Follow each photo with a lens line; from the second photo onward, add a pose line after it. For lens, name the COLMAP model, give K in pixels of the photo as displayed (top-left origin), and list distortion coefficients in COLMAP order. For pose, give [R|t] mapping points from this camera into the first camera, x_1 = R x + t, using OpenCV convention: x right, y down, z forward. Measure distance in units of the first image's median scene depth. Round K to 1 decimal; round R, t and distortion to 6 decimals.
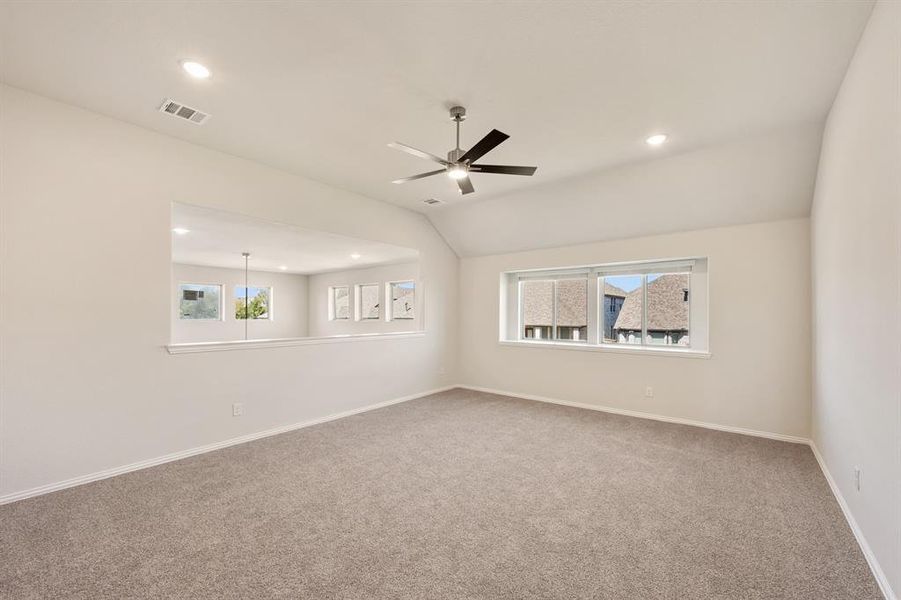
lens RADIAL K [[360.8, 0, 444.9], [0, 360.8, 316.5], [0, 0, 1]] dist [-0.004487, -0.000620]
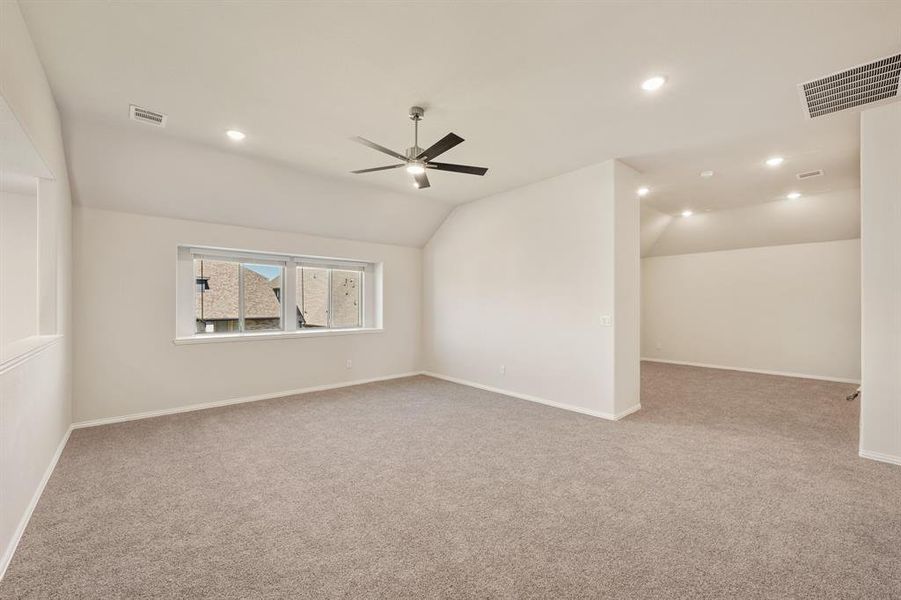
lens RADIAL K [[360.8, 0, 449.1], [0, 360.8, 301.2], [0, 0, 1]] dist [-0.004487, -0.000620]
pose [[0.165208, 0.007392, 0.986231, -0.552920], [0.009574, 0.999913, -0.009099, 0.004814], [-0.986212, 0.010946, 0.165123, 0.407268]]
